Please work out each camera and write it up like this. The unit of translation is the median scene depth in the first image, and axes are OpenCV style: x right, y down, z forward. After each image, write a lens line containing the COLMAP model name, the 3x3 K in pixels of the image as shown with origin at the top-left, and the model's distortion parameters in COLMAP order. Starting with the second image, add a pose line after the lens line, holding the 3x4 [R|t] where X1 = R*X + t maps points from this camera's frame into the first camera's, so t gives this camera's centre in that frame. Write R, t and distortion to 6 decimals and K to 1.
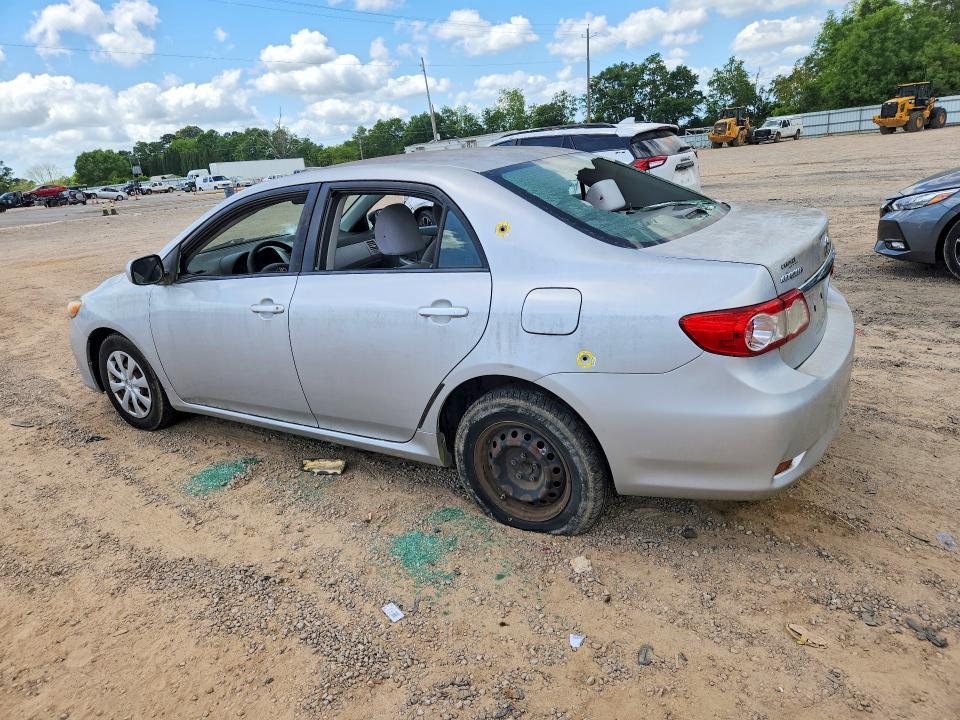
lens RADIAL K [[712.3, 0, 480.0], [0, 712.3, 360.0], [0, 0, 1]] dist [-0.000865, -0.000764]
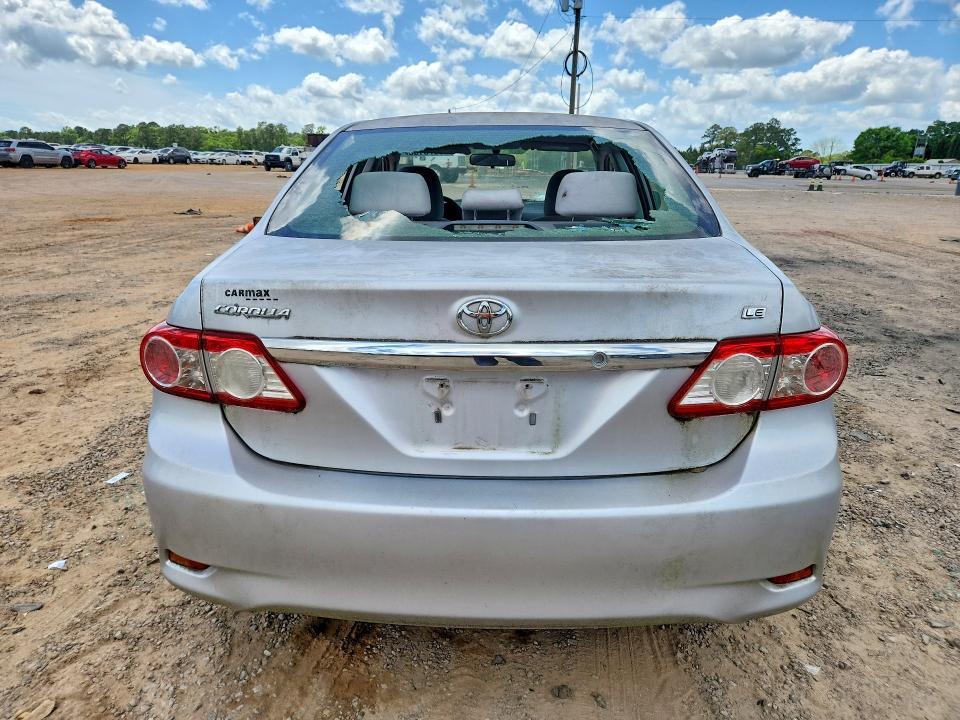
lens RADIAL K [[712.3, 0, 480.0], [0, 712.3, 360.0], [0, 0, 1]] dist [-0.000865, -0.000764]
pose [[0.468915, 0.325872, -0.820930, 0.091173], [-0.299614, 0.933027, 0.199230, -0.024329], [0.830873, 0.152540, 0.535146, 0.066380]]
